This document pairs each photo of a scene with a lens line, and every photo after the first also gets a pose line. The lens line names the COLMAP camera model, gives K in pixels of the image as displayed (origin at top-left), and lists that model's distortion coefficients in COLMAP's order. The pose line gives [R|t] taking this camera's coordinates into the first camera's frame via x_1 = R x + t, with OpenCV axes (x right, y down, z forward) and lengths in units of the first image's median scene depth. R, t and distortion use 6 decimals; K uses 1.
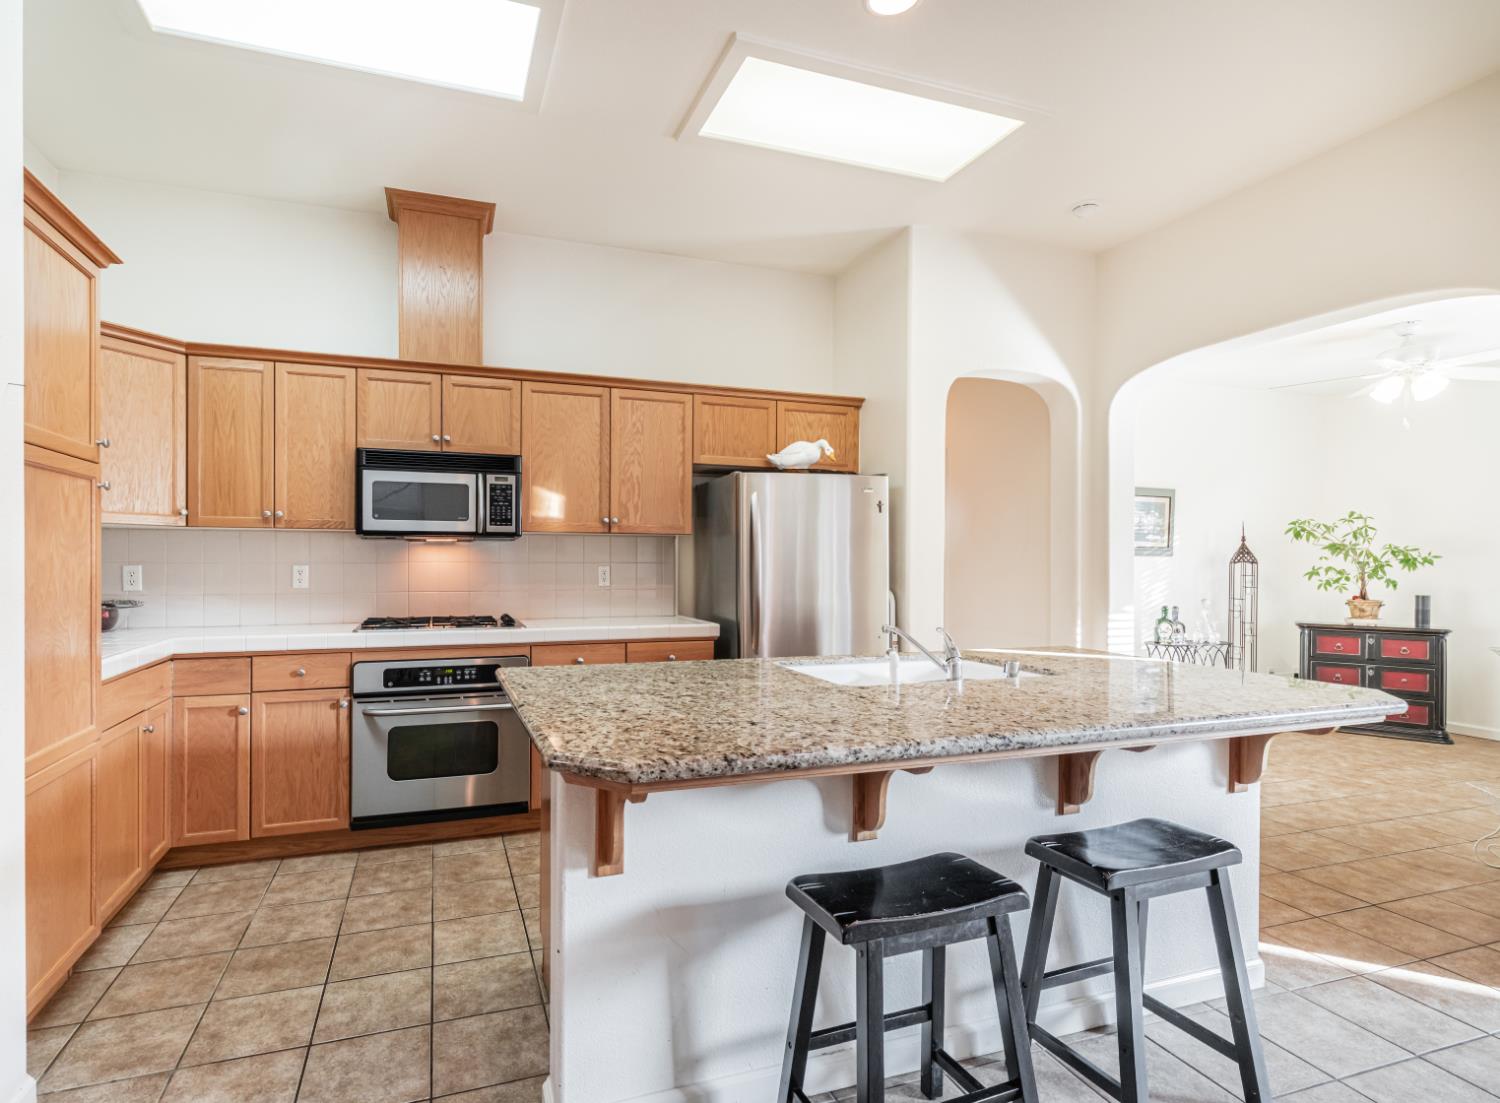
lens RADIAL K [[757.6, 0, 672.3], [0, 757.6, 559.5], [0, 0, 1]] dist [0.012822, 0.002324]
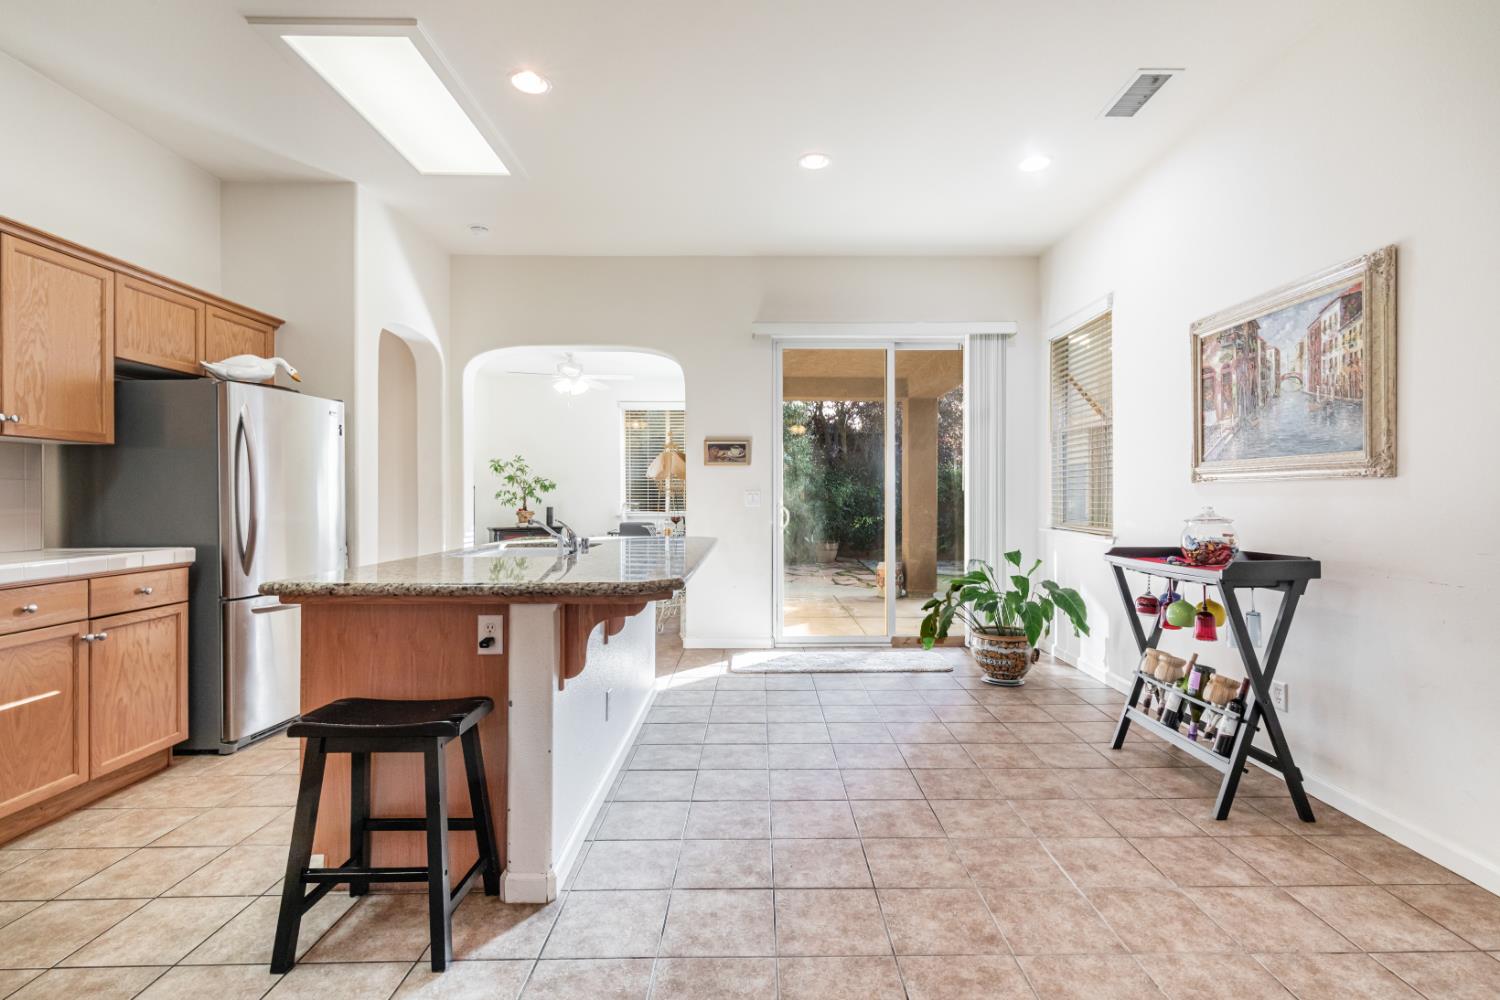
lens RADIAL K [[698.4, 0, 763.6], [0, 698.4, 497.8], [0, 0, 1]] dist [0.010008, -0.000993]
pose [[0.298079, -0.008005, 0.954508, -0.478666], [0.003292, 0.999968, 0.007358, 0.021404], [-0.954536, 0.000949, 0.298095, 0.106017]]
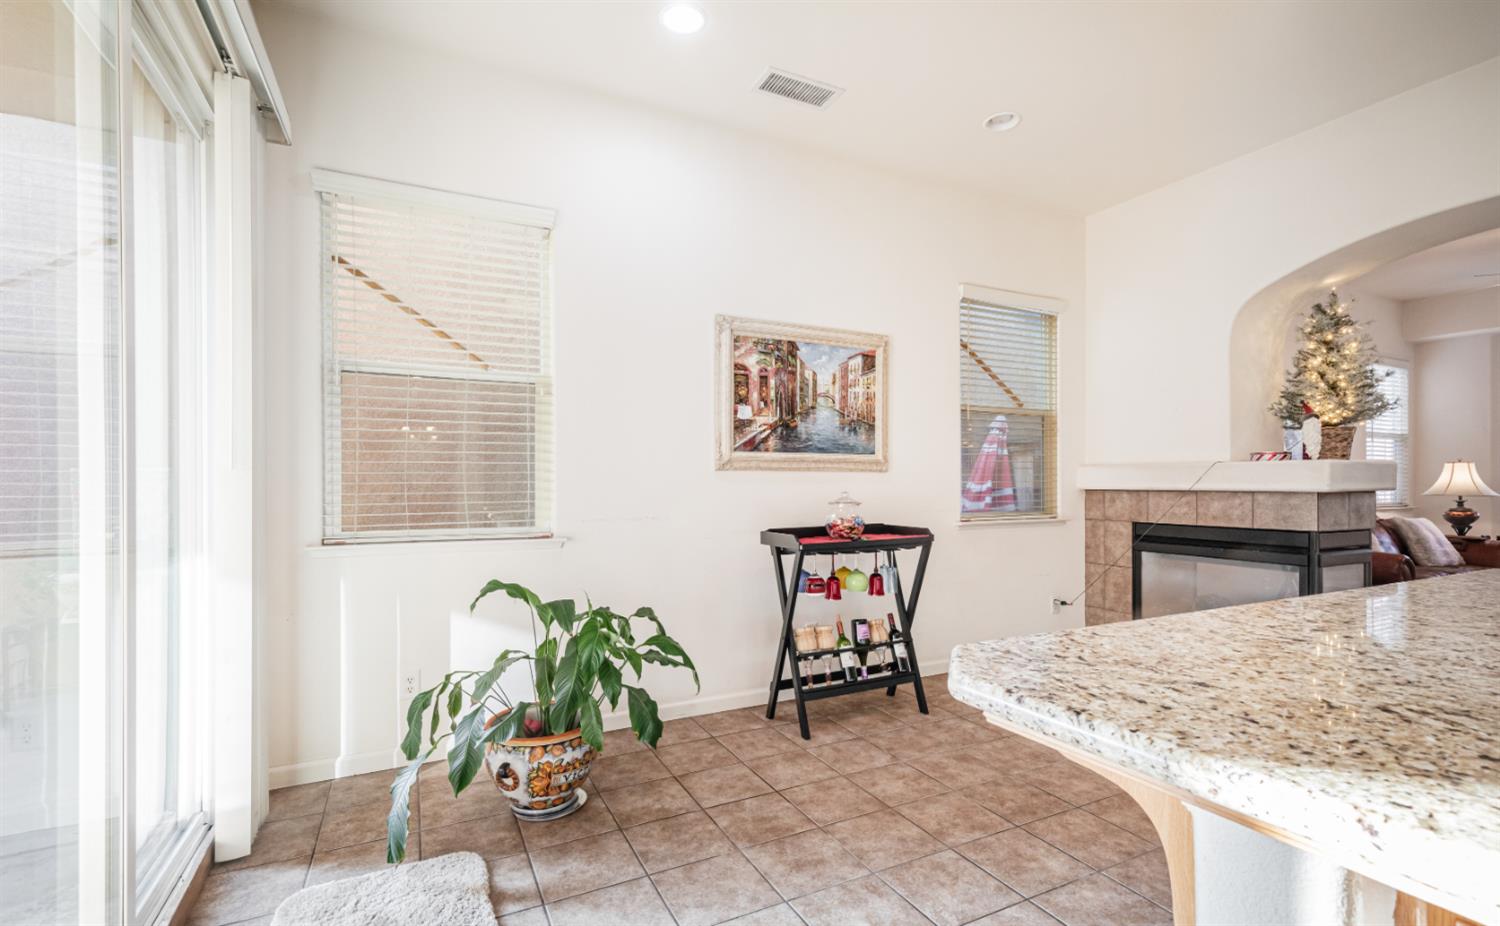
lens RADIAL K [[681.4, 0, 758.3], [0, 681.4, 481.2], [0, 0, 1]] dist [0.013925, -0.003282]
pose [[-0.986647, -0.004101, -0.162820, 0.554388], [-0.003899, 0.999991, -0.001563, 0.025841], [0.162825, -0.000907, -0.986654, 0.696679]]
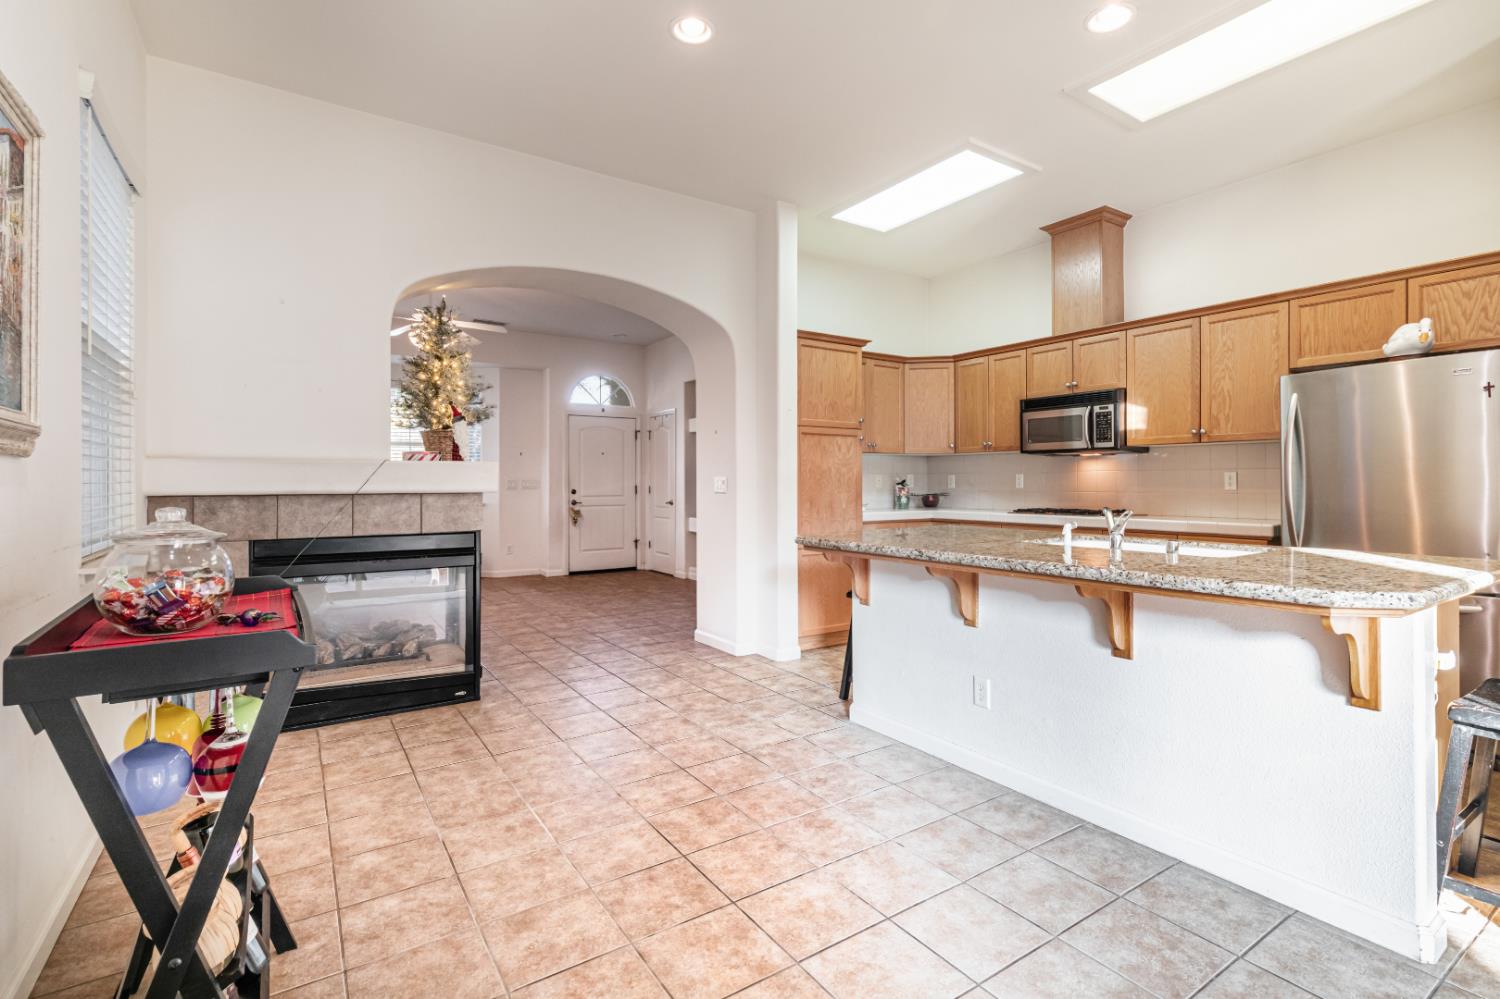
lens RADIAL K [[698.4, 0, 782.8], [0, 698.4, 481.9], [0, 0, 1]] dist [0.010008, -0.000993]
pose [[0.292523, -0.005225, -0.956244, 0.713506], [0.003113, 0.999985, -0.004512, 0.026676], [0.956254, -0.001657, 0.292534, 0.072871]]
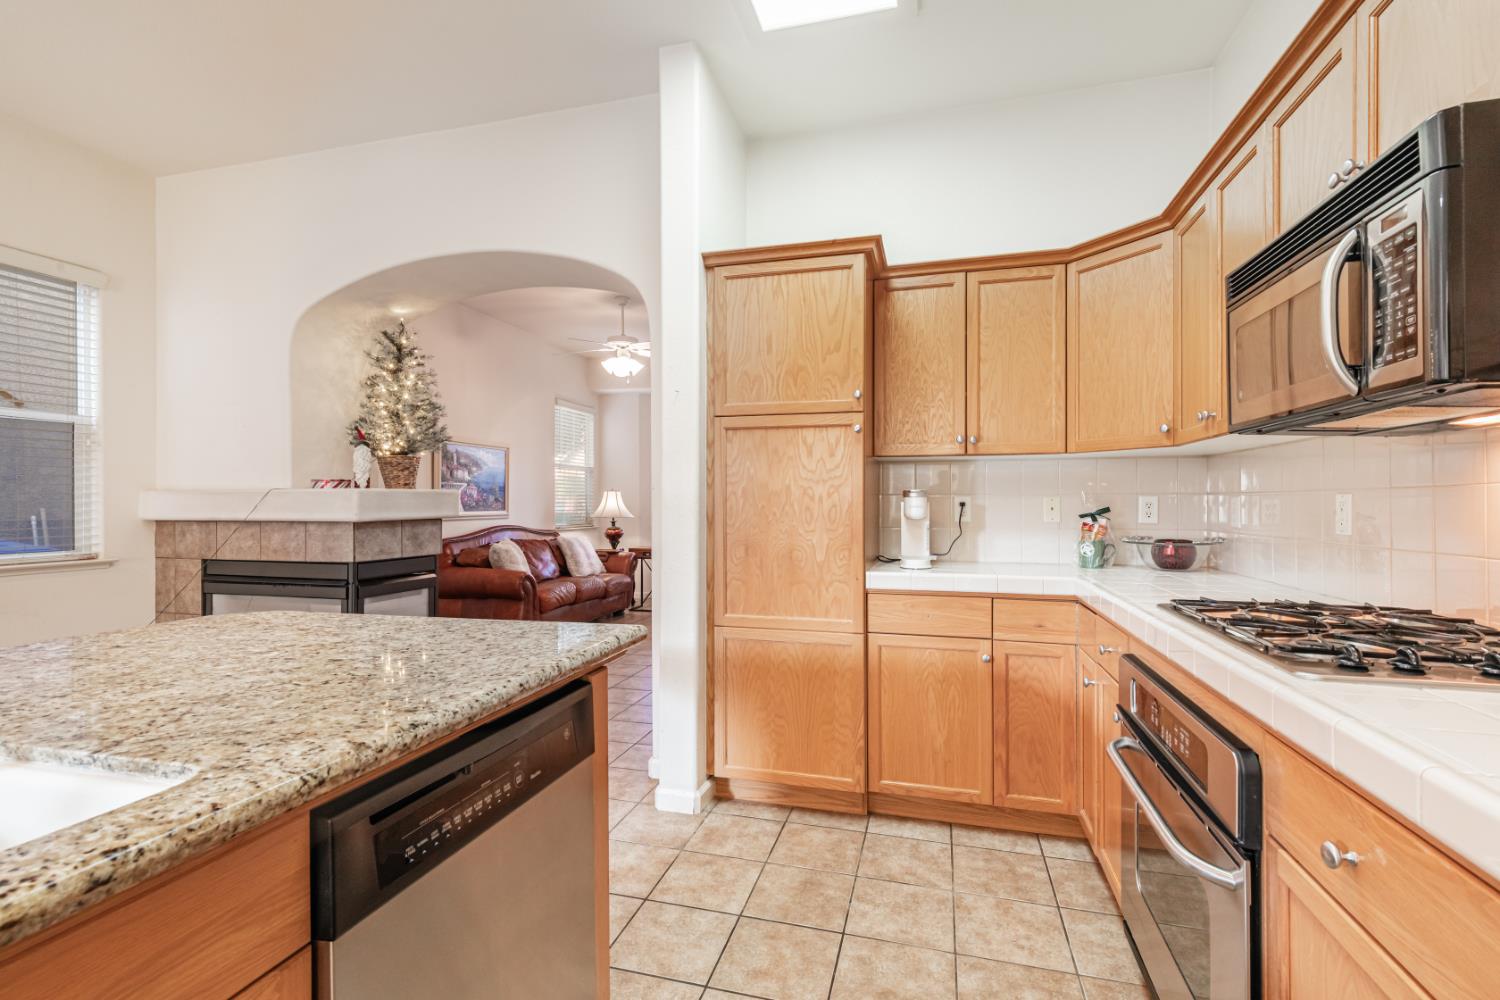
lens RADIAL K [[698.4, 0, 752.5], [0, 698.4, 494.4], [0, 0, 1]] dist [0.010008, -0.000993]
pose [[-0.555849, -0.015060, -0.831147, 0.164227], [-0.001912, 0.999856, -0.016838, 0.015713], [0.831281, -0.007770, -0.555798, 0.835723]]
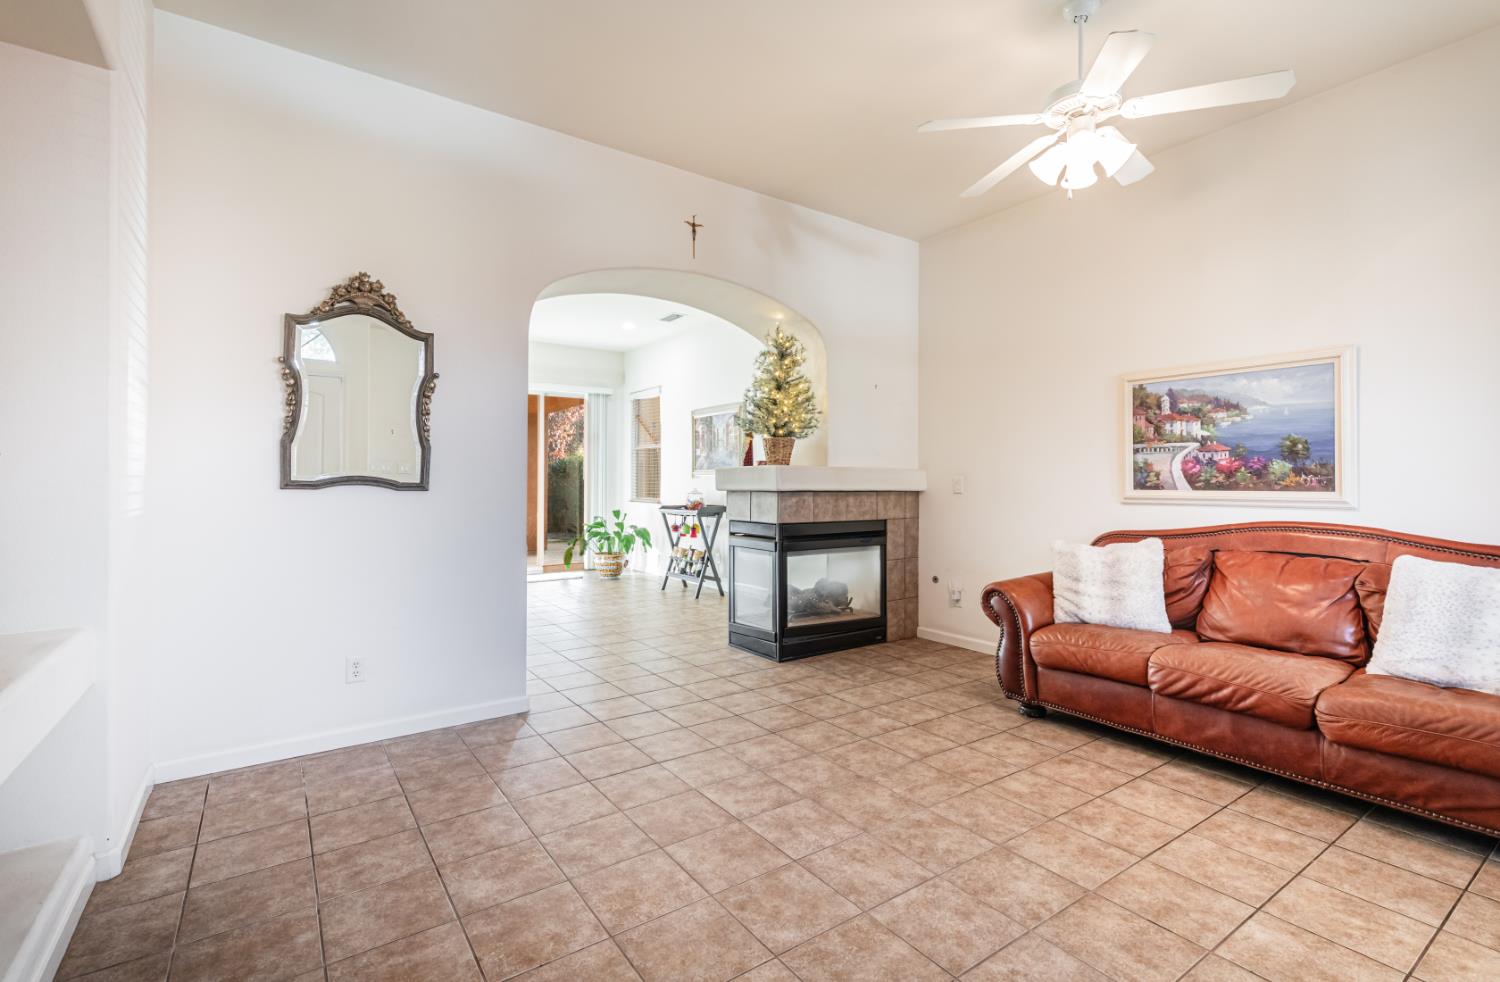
lens RADIAL K [[696.5, 0, 756.2], [0, 696.5, 477.0], [0, 0, 1]] dist [0.006952, 0.000630]
pose [[-0.298338, 0.004449, 0.954450, -1.442341], [-0.002460, 0.999982, -0.005430, 0.017780], [-0.954457, -0.003968, -0.298322, 0.277609]]
